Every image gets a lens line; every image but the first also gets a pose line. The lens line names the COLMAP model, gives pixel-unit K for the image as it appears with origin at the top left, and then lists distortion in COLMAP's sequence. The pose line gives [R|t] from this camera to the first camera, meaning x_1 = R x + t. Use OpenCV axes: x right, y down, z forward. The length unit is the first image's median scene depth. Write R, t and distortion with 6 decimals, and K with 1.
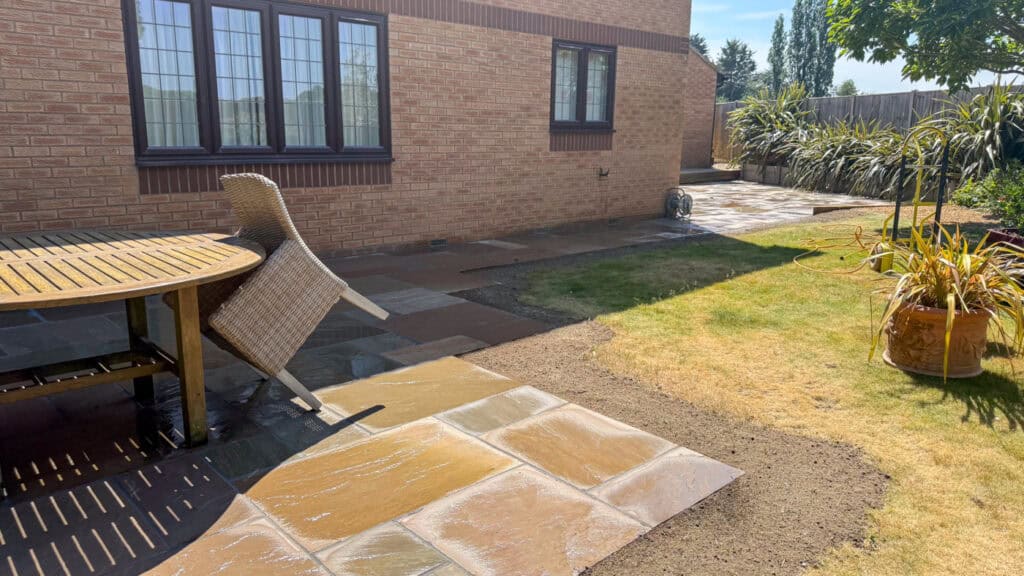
lens RADIAL K [[769.6, 0, 513.6], [0, 769.6, 310.9], [0, 0, 1]] dist [0.084804, -0.146304]
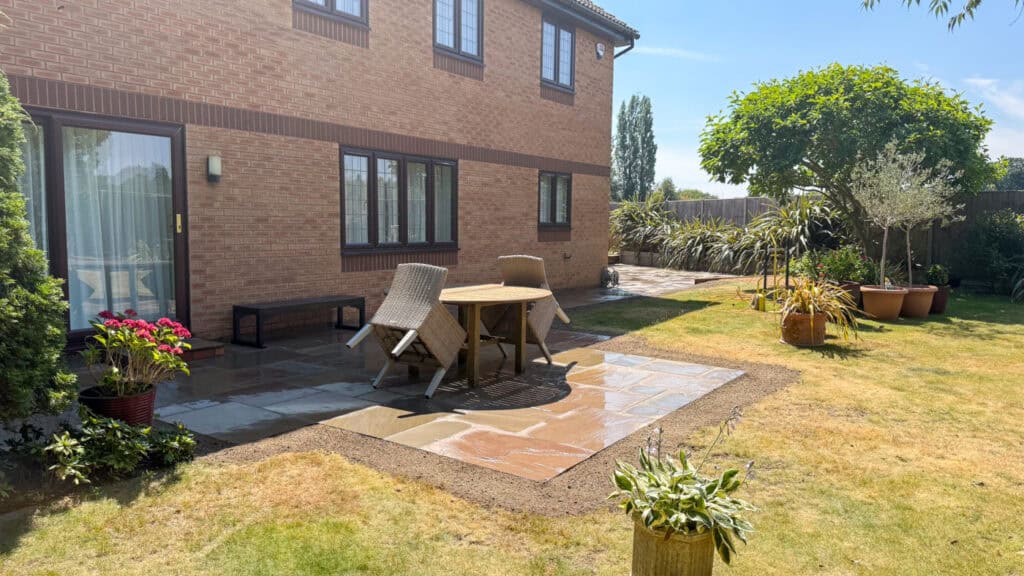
lens RADIAL K [[769.6, 0, 513.6], [0, 769.6, 310.9], [0, 0, 1]] dist [0.084804, -0.146304]
pose [[0.979028, -0.028745, 0.201686, -0.264927], [0.051480, 0.992773, -0.108401, 0.071621], [-0.197112, 0.116511, 0.973433, -0.365053]]
